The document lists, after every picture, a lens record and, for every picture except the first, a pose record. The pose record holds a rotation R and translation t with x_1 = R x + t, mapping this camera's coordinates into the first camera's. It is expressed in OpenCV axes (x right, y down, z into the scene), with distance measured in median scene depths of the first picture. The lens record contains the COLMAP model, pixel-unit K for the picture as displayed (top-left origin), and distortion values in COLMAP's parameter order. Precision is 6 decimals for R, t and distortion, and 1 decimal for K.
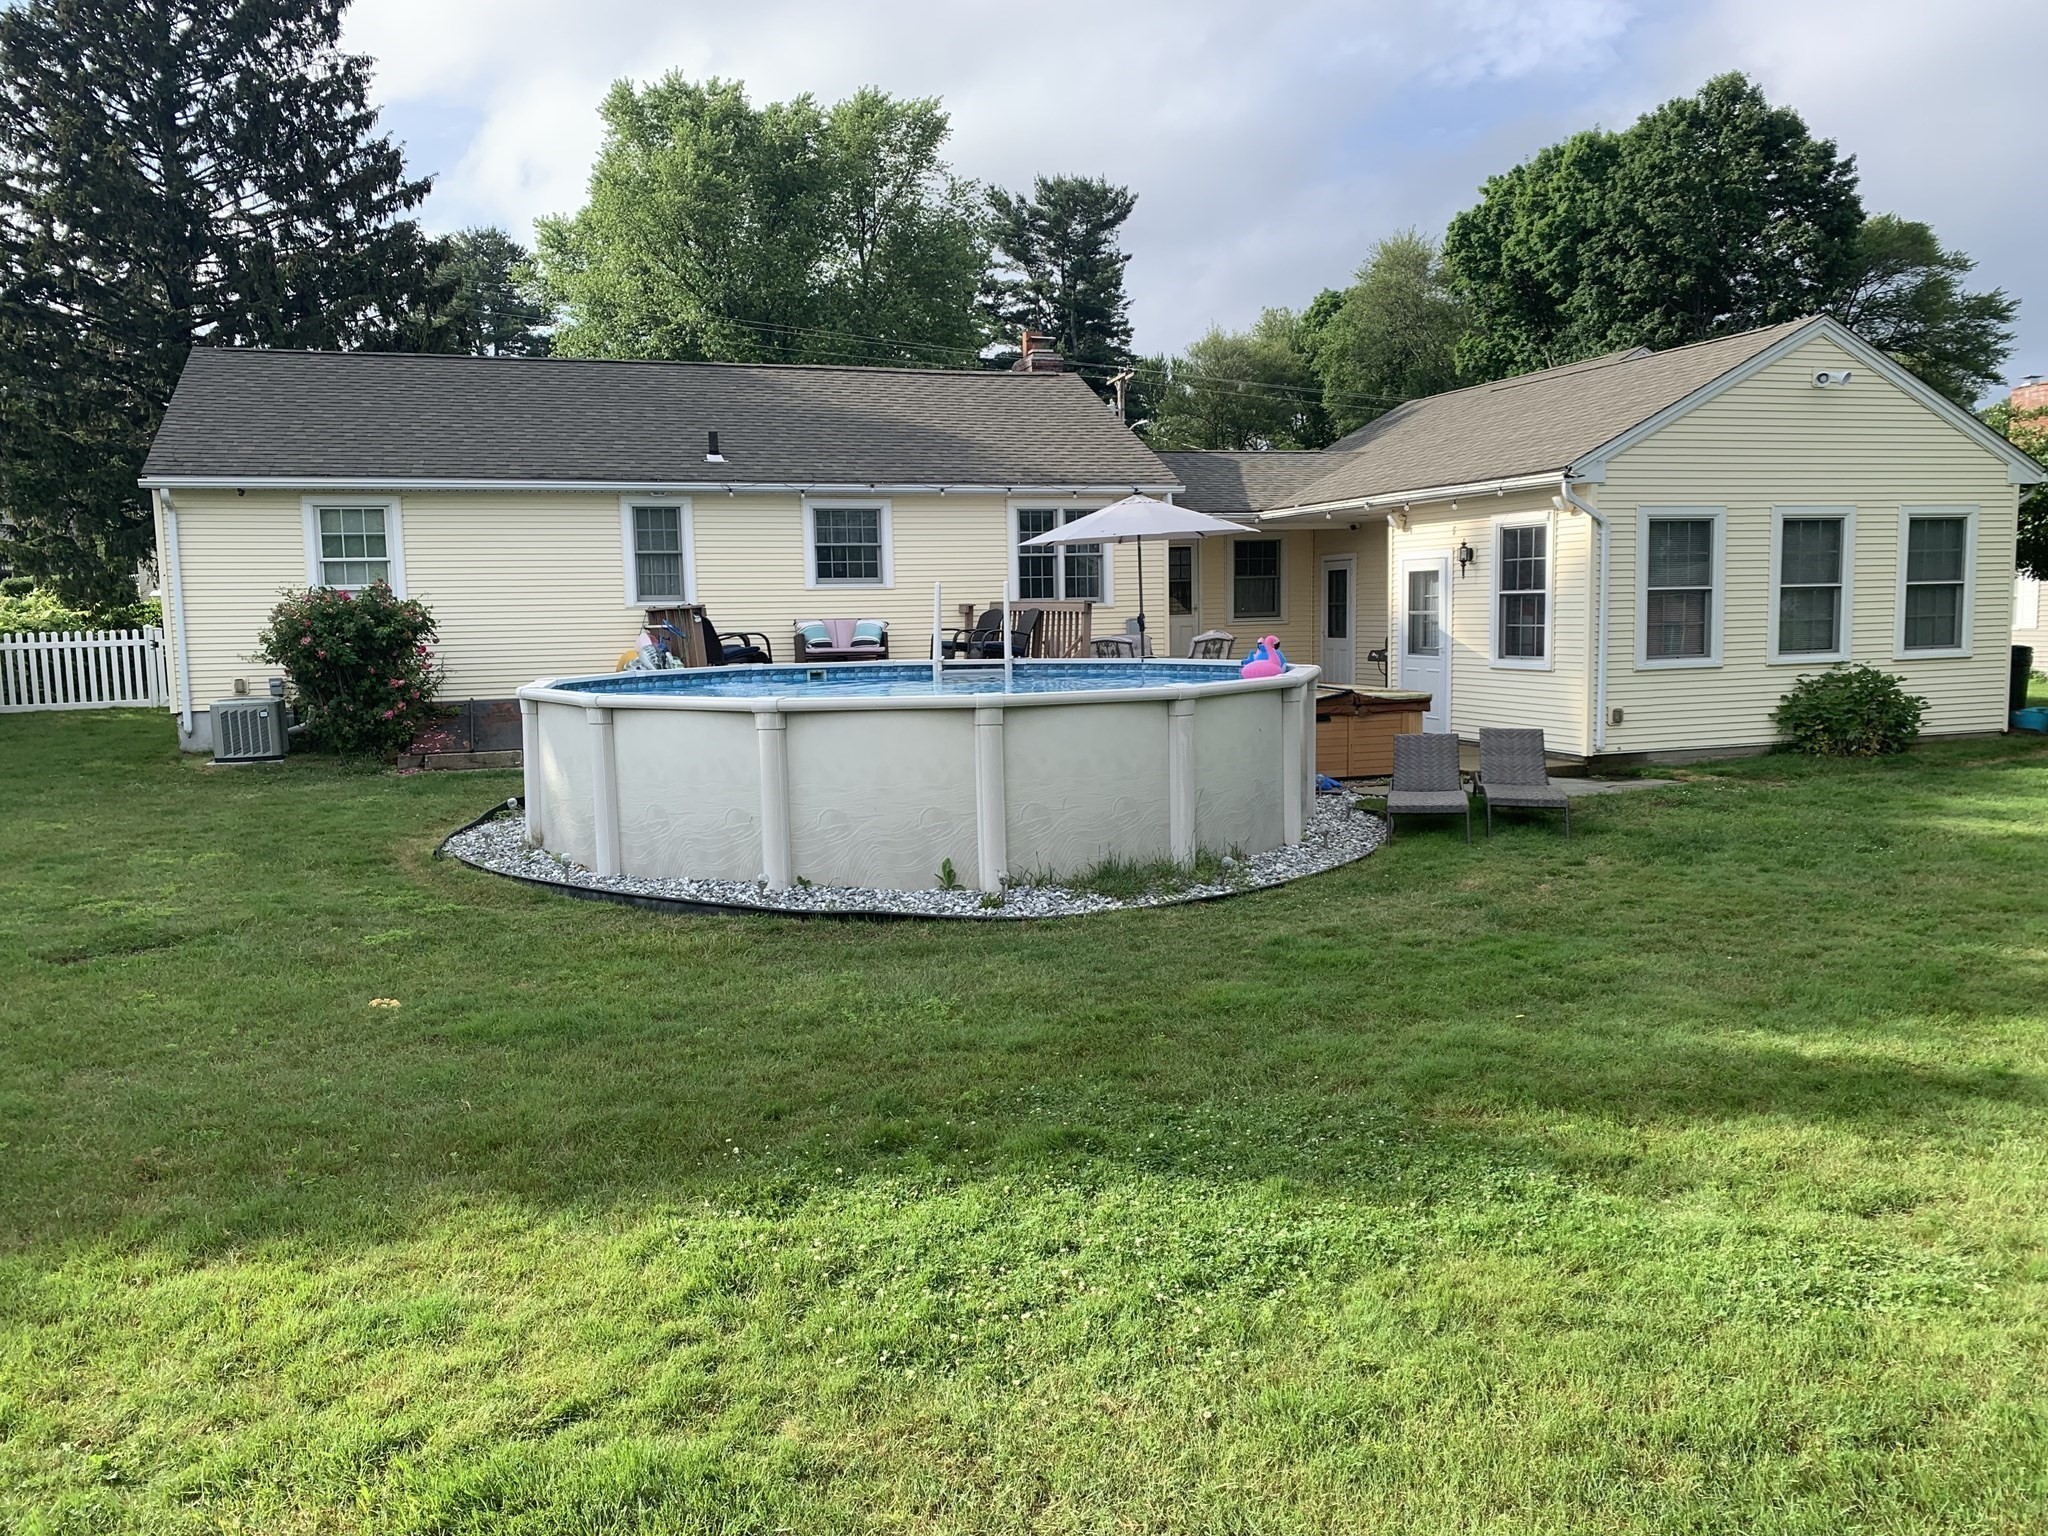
lens RADIAL K [[1599.3, 0, 1024.0], [0, 1599.3, 768.0], [0, 0, 1]] dist [-0.001890, -0.007840]
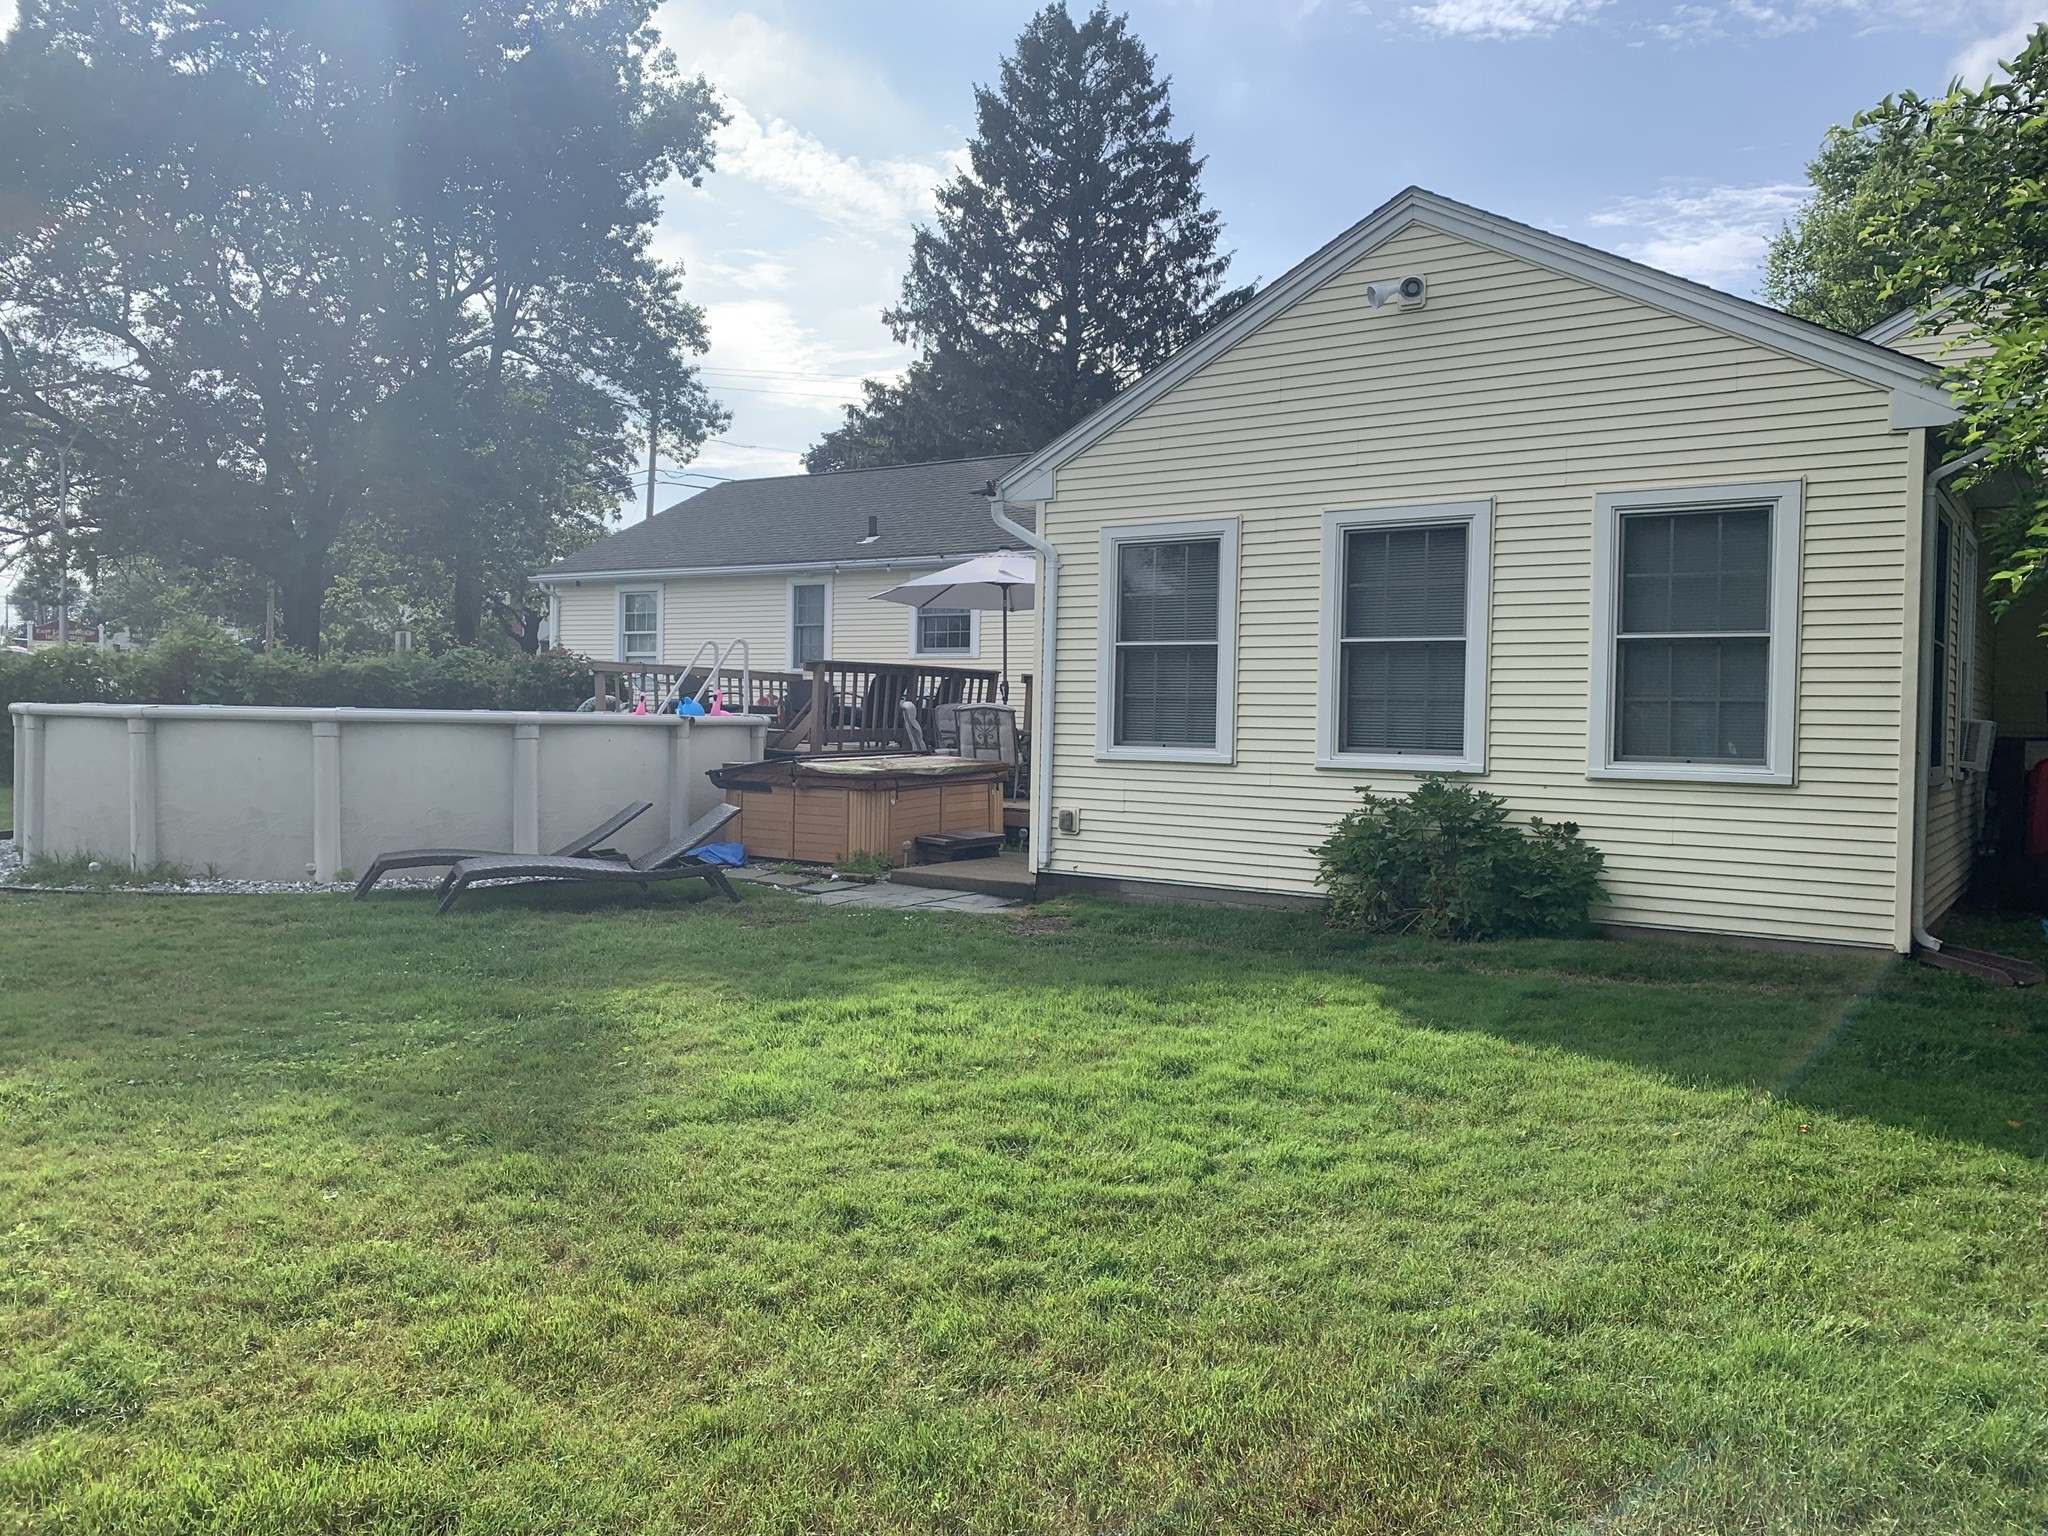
lens RADIAL K [[1599.3, 0, 1024.0], [0, 1599.3, 768.0], [0, 0, 1]] dist [-0.001890, -0.007840]
pose [[0.564965, 0.056665, -0.823167, 0.907974], [-0.111926, 0.993681, -0.008415, -0.046257], [0.817488, 0.096888, 0.567737, 0.554558]]
